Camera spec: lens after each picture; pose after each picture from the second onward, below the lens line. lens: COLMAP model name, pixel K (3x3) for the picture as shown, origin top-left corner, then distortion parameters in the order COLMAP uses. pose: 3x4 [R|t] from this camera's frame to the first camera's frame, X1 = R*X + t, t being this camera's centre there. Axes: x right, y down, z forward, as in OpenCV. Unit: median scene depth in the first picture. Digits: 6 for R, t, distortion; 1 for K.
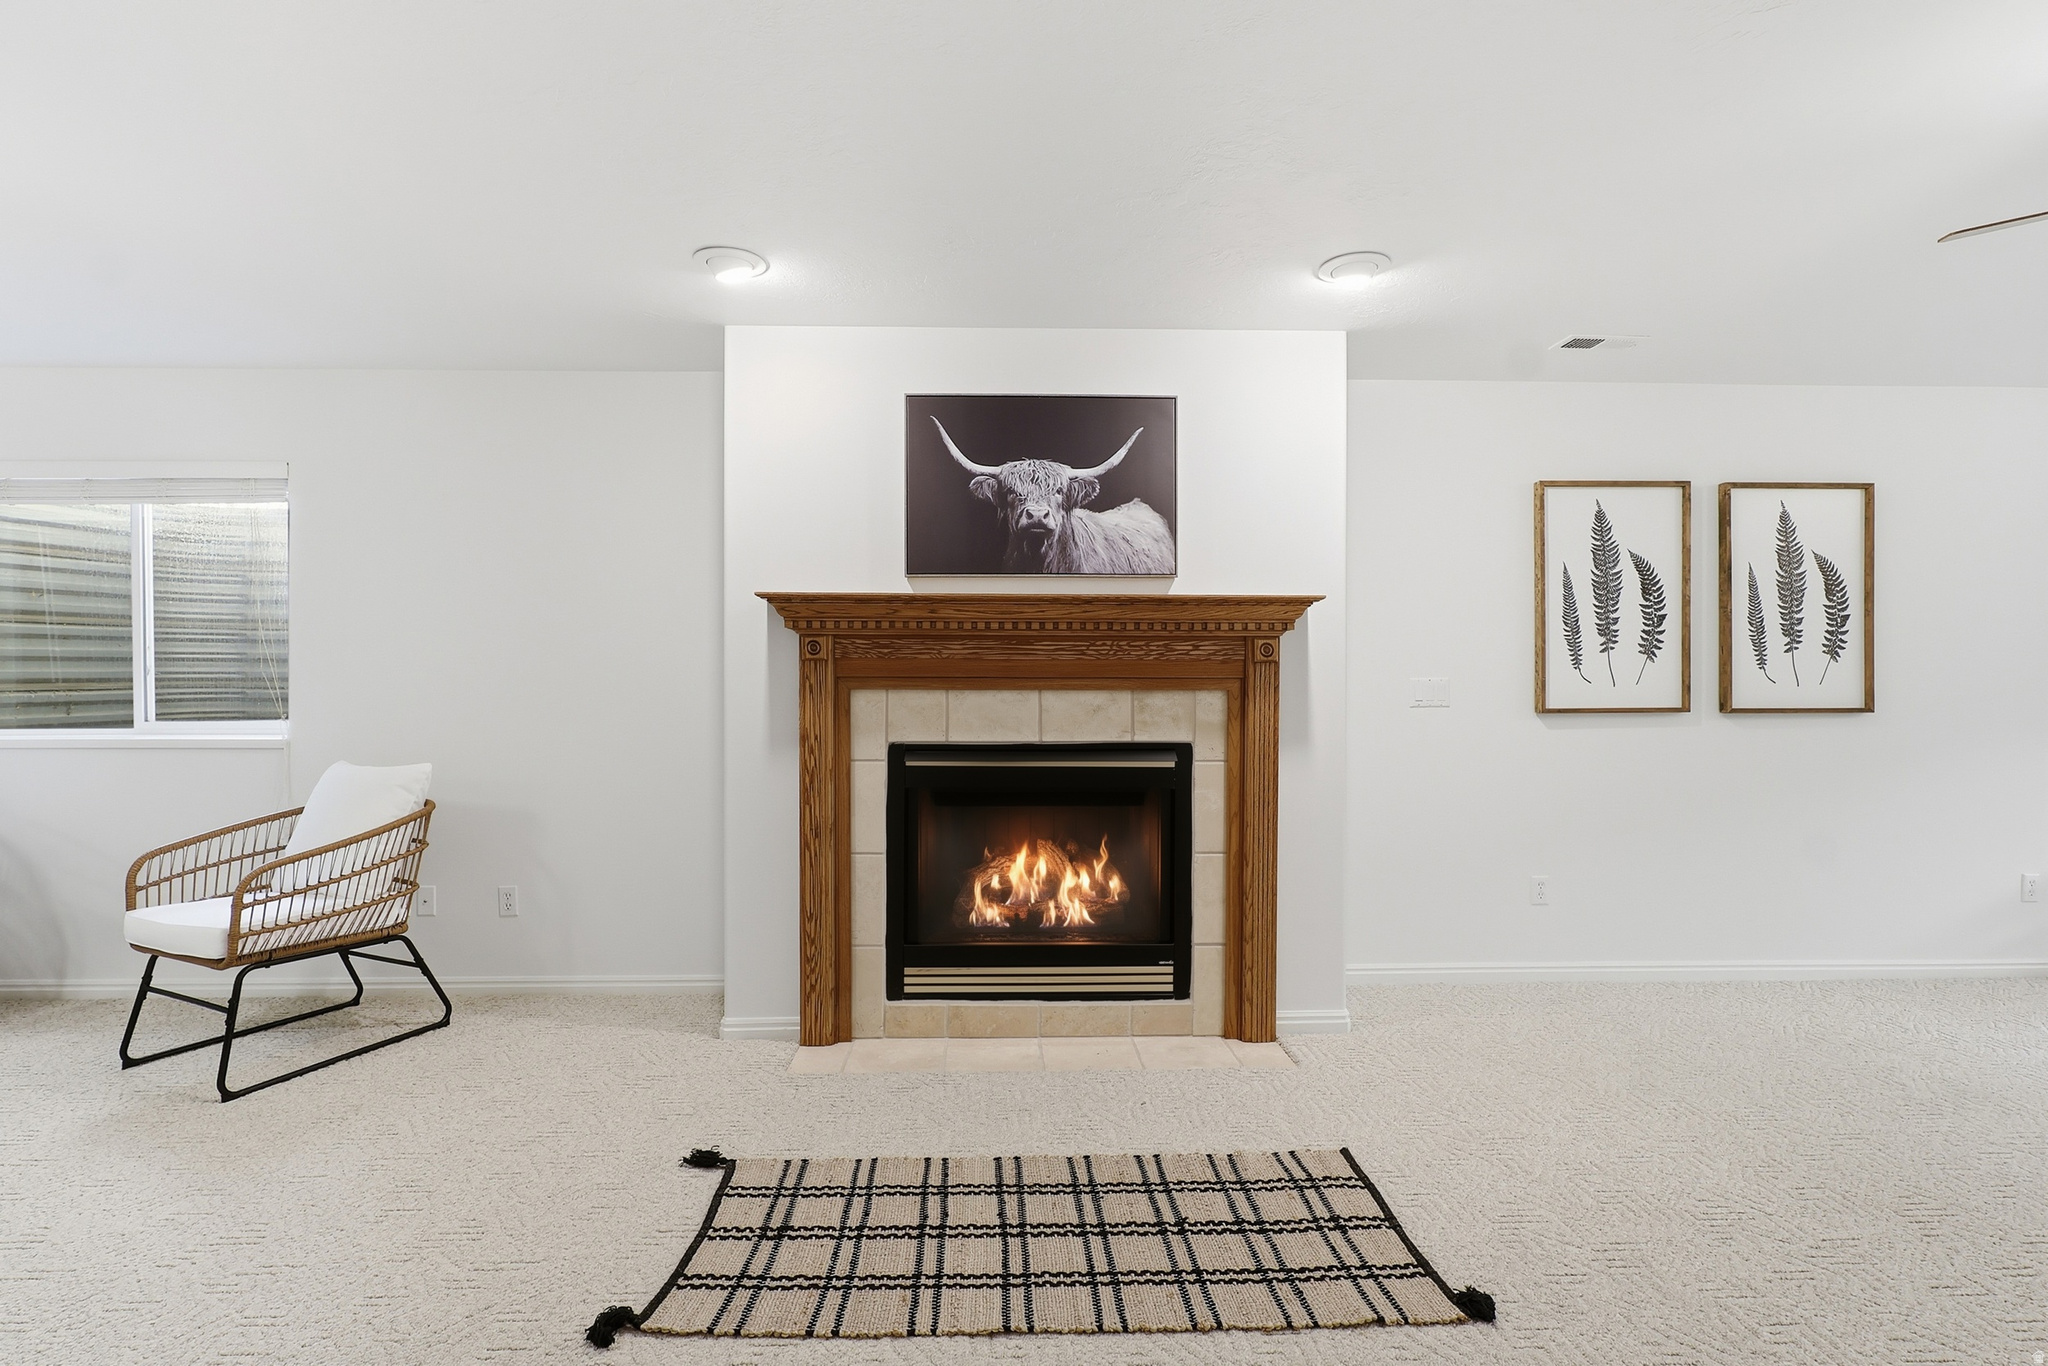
lens RADIAL K [[996.9, 0, 1026.5], [0, 996.9, 690.1], [0, 0, 1]] dist [0.006202, 0.000060]
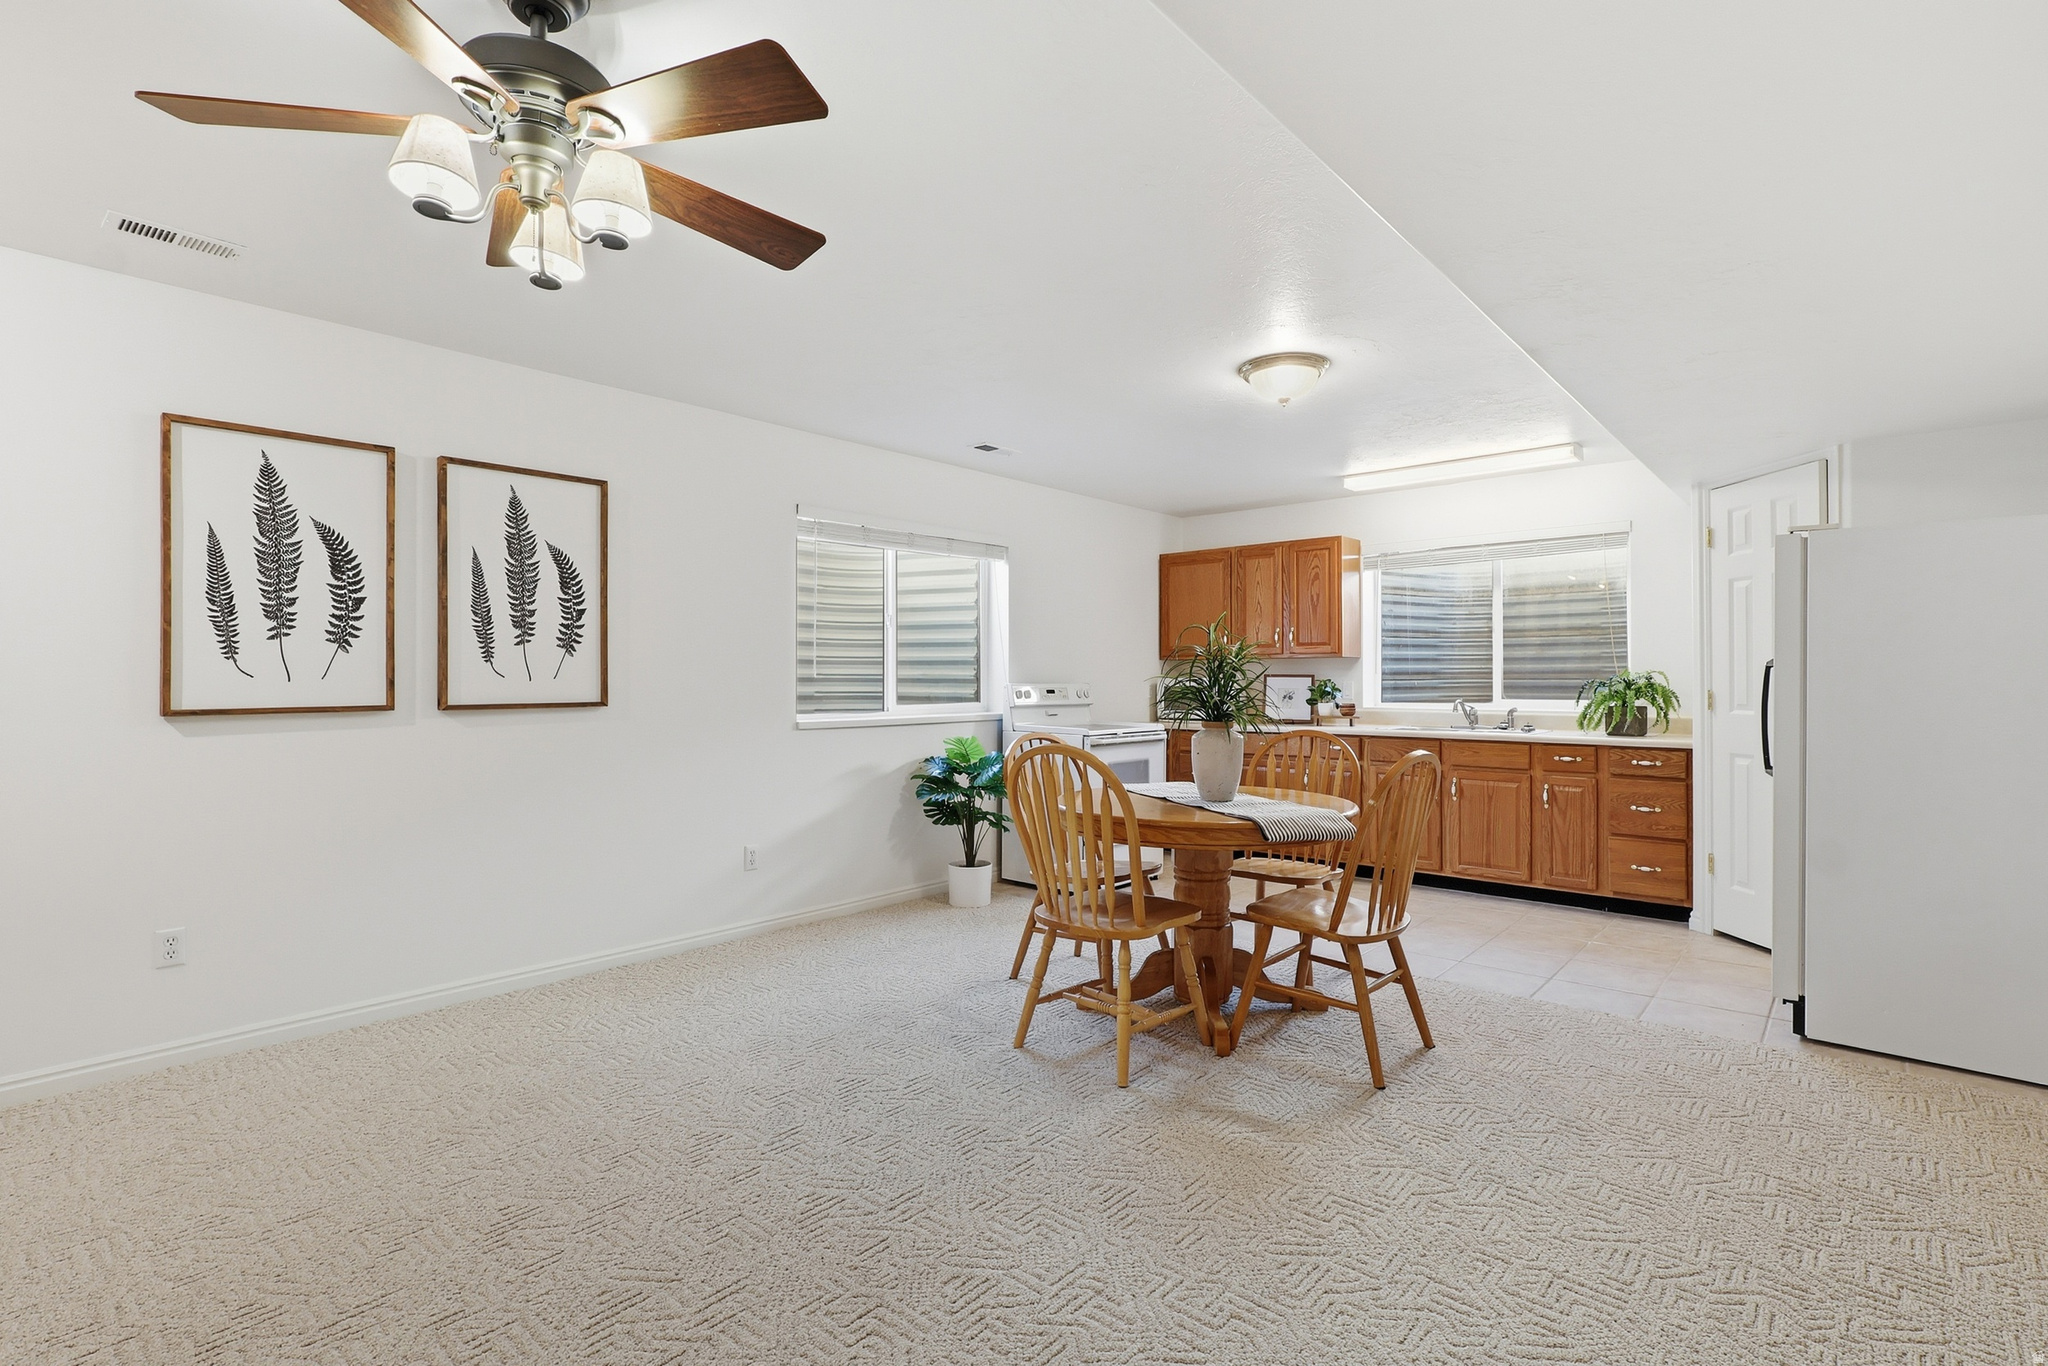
lens RADIAL K [[960.2, 0, 1015.8], [0, 960.2, 672.1], [0, 0, 1]] dist [-0.008271, 0.002818]
pose [[0.705456, 0.004785, 0.708737, 0.451985], [0.003921, 0.999936, -0.010653, -0.000419], [-0.708742, 0.010295, 0.705392, 0.021198]]
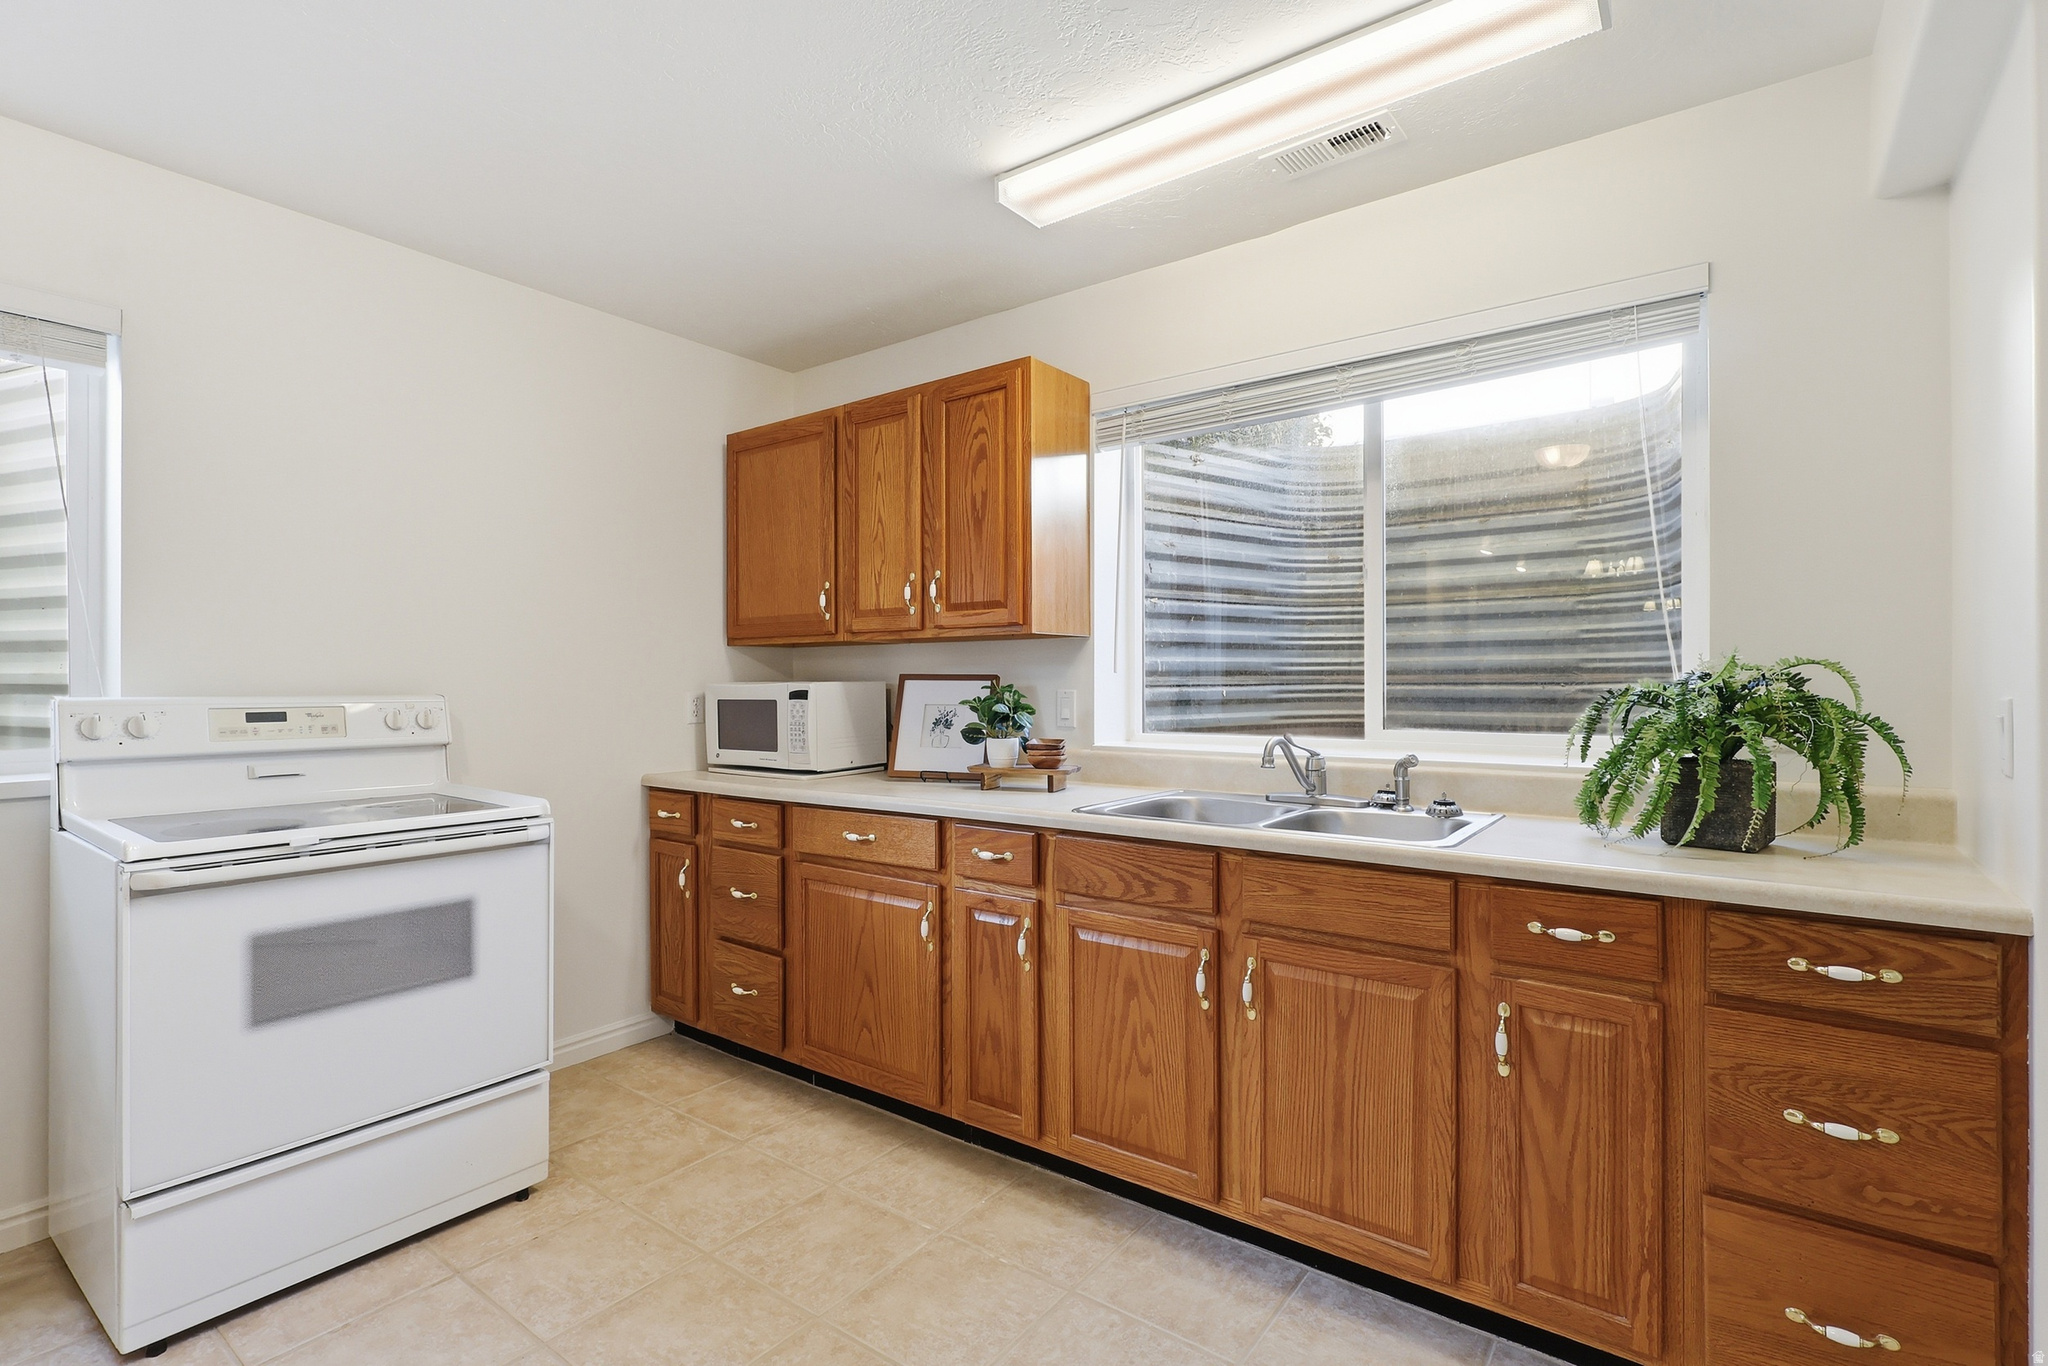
lens RADIAL K [[960.2, 0, 1015.9], [0, 960.2, 682.9], [0, 0, 1]] dist [-0.008271, 0.002818]
pose [[0.637343, 0.000921, 0.770579, 1.373789], [0.004952, 0.999974, -0.005290, -0.001364], [-0.770564, 0.007188, 0.637322, 0.311226]]
